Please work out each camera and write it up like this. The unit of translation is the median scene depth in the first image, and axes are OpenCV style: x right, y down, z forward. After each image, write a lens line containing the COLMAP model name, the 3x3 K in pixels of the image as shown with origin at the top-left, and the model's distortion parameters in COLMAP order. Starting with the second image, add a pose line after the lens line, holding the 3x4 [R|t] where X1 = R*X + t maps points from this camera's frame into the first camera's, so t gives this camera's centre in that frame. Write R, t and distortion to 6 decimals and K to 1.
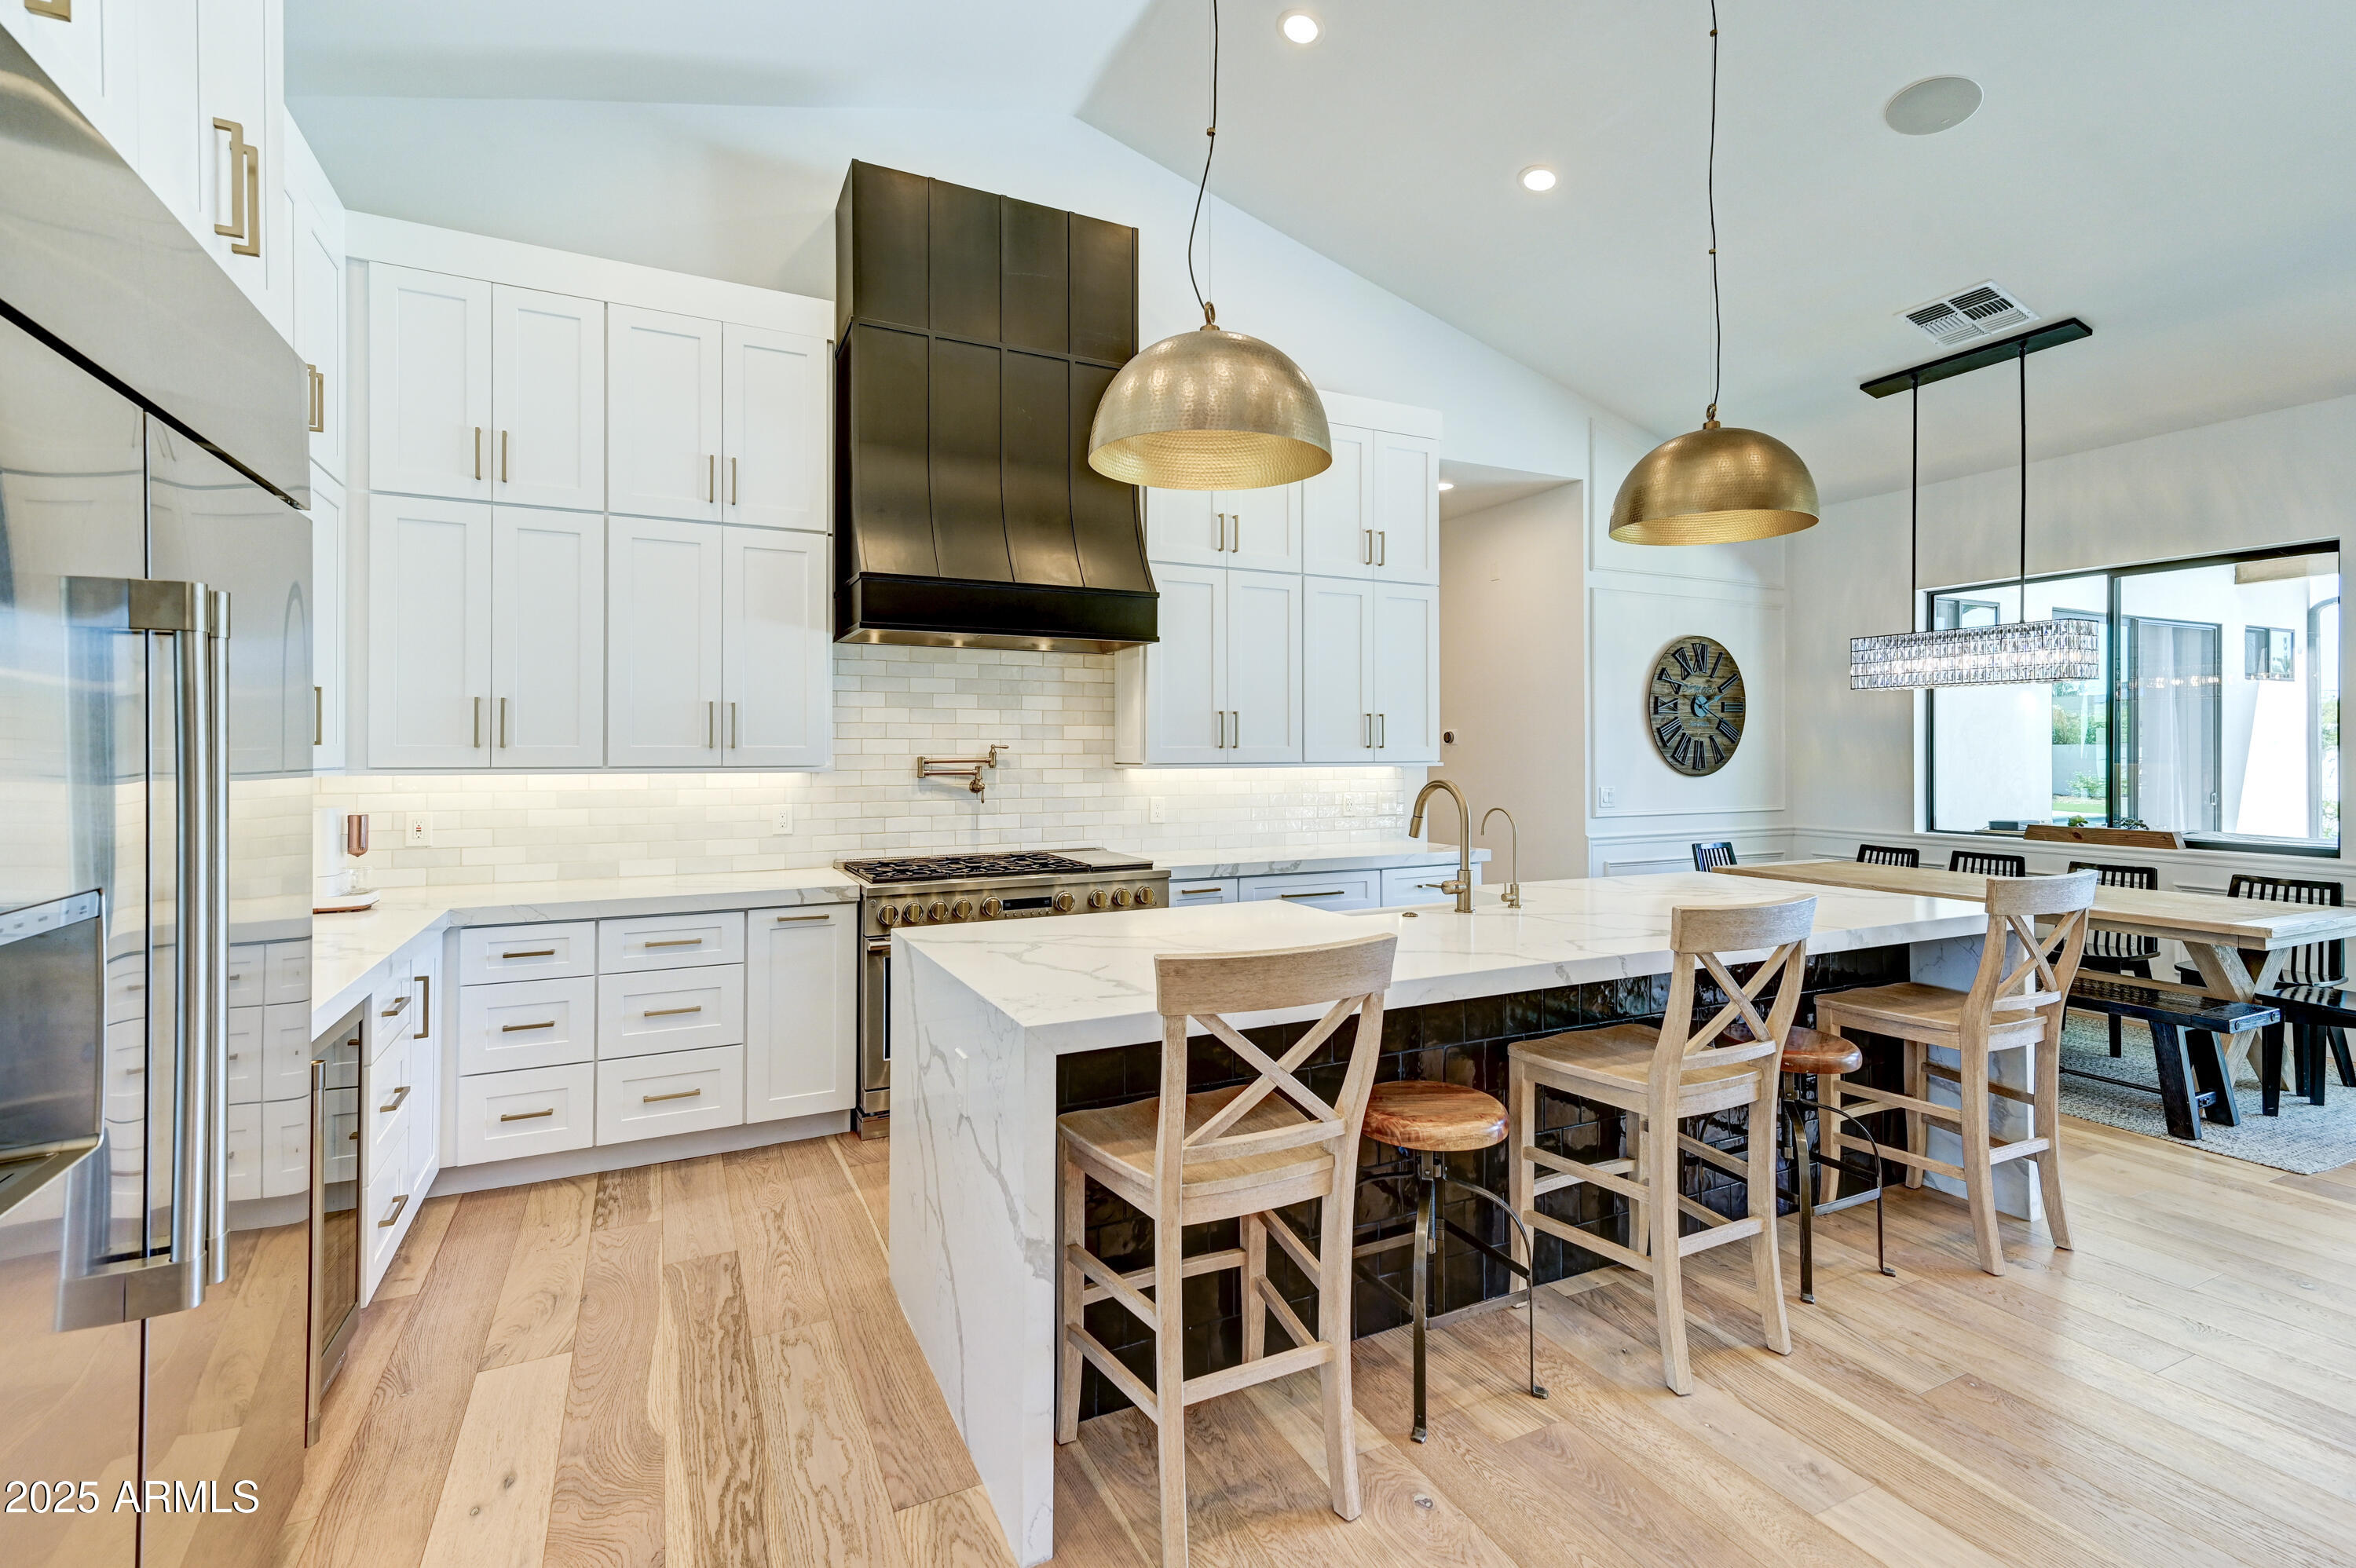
lens RADIAL K [[1071.2, 0, 1173.7], [0, 1071.2, 748.8], [0, 0, 1]] dist [0.021624, -0.000003]
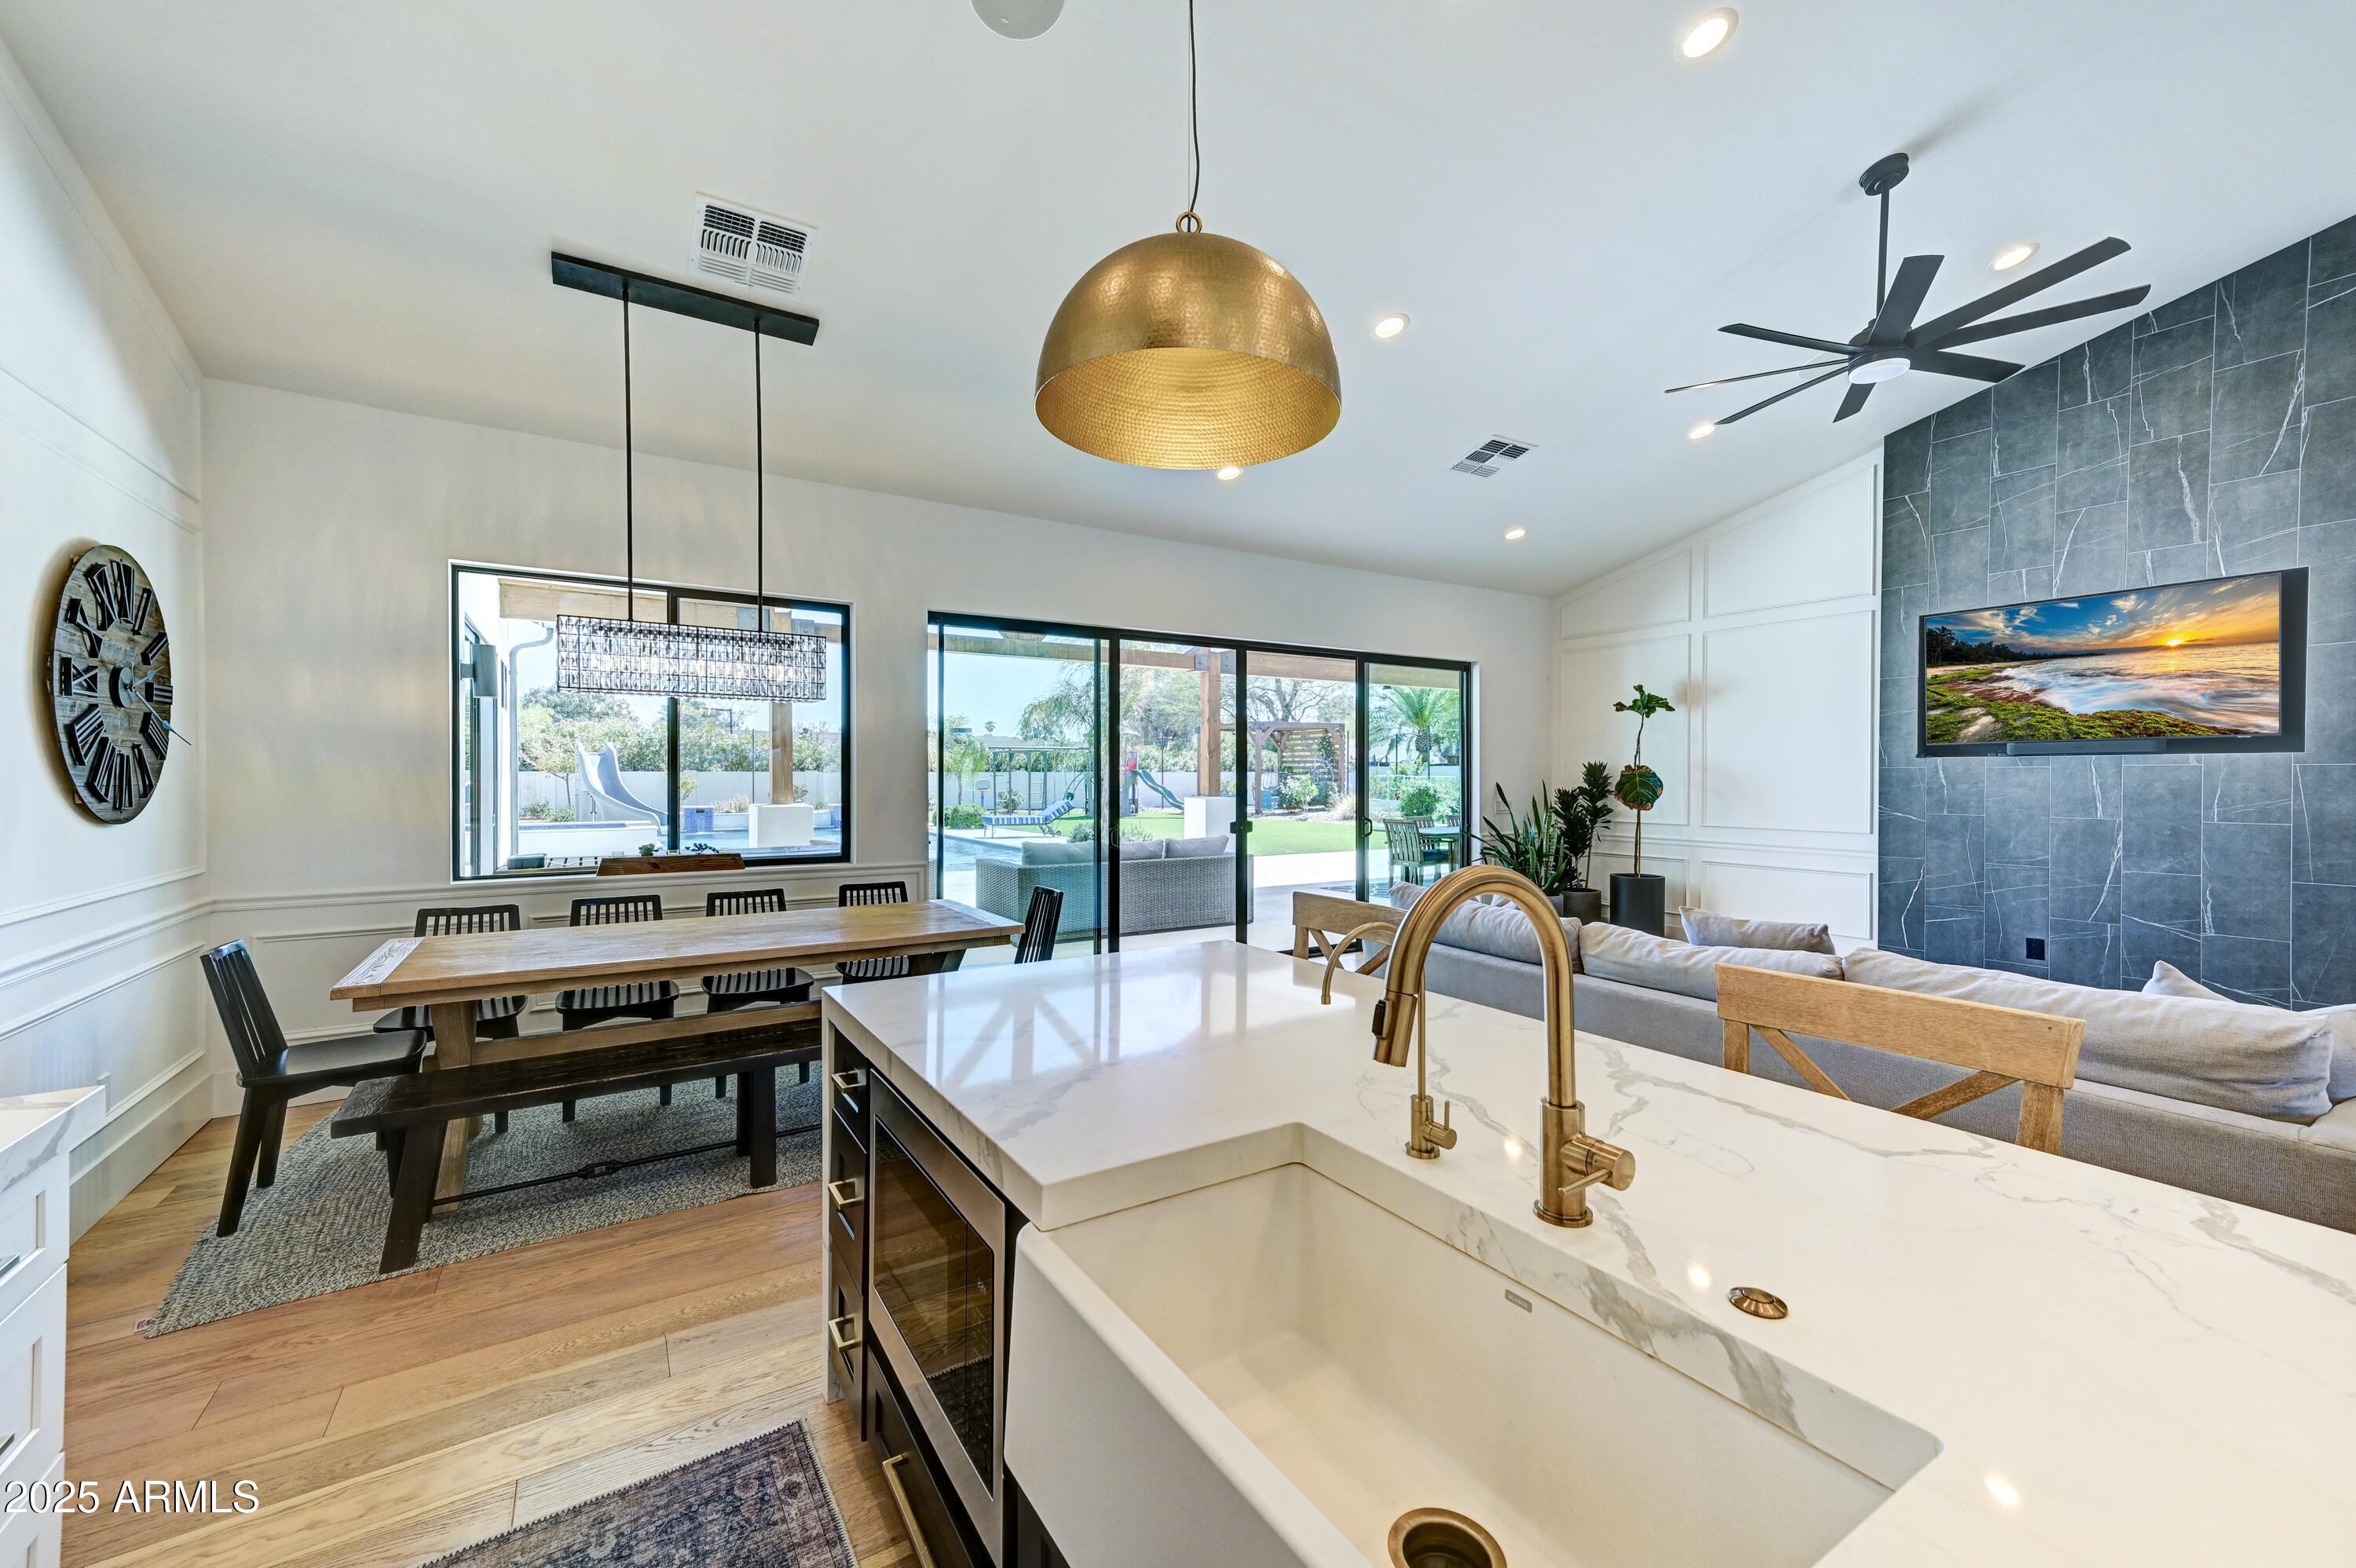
lens RADIAL K [[930.3, 0, 1179.8], [0, 930.3, 783.3], [0, 0, 1]] dist [0.023319, 0.000920]
pose [[-0.098546, -0.008650, 0.995095, -0.020903], [-0.005540, 0.999951, 0.008143, -0.000138], [-0.995117, -0.004711, -0.098589, 0.738445]]
